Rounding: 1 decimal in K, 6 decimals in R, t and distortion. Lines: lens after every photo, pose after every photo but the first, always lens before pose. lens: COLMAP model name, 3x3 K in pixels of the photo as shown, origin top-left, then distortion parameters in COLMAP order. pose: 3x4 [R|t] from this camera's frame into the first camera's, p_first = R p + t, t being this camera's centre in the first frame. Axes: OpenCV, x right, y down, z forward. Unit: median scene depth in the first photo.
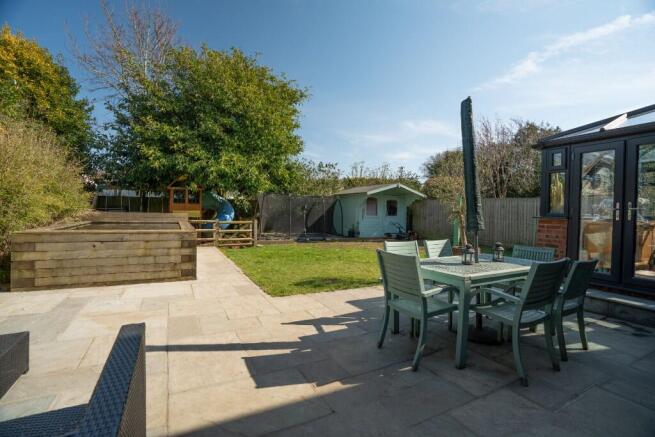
lens RADIAL K [[305.7, 0, 334.9], [0, 305.7, 219.2], [0, 0, 1]] dist [-0.029593, 0.000612]
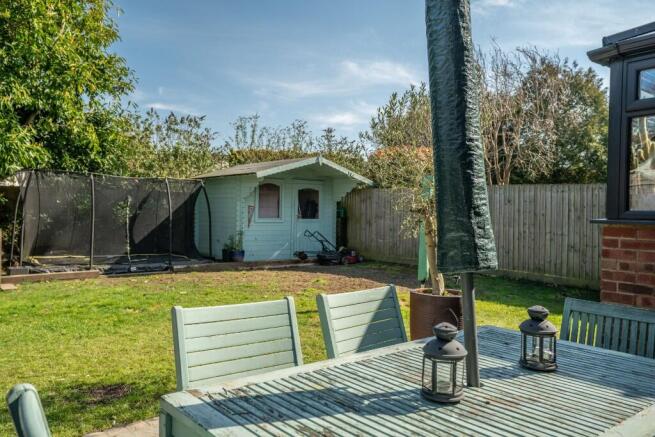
lens RADIAL K [[522.6, 0, 326.0], [0, 522.6, 210.5], [0, 0, 1]] dist [0.047956, 0.002856]
pose [[0.982771, -0.000943, 0.184826, 0.057575], [0.005906, 0.999637, -0.026301, -0.001835], [-0.184734, 0.026940, 0.982419, 0.128416]]
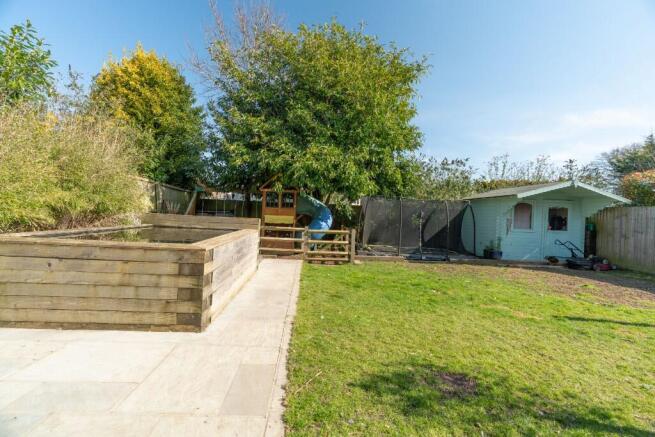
lens RADIAL K [[302.0, 0, 326.2], [0, 302.0, 211.6], [0, 0, 1]] dist [-0.000950, 0.000120]
pose [[0.909964, 0.015490, -0.414398, -0.000680], [-0.037090, 0.998337, -0.044127, -0.005686], [0.413026, 0.055524, 0.909025, 0.221967]]
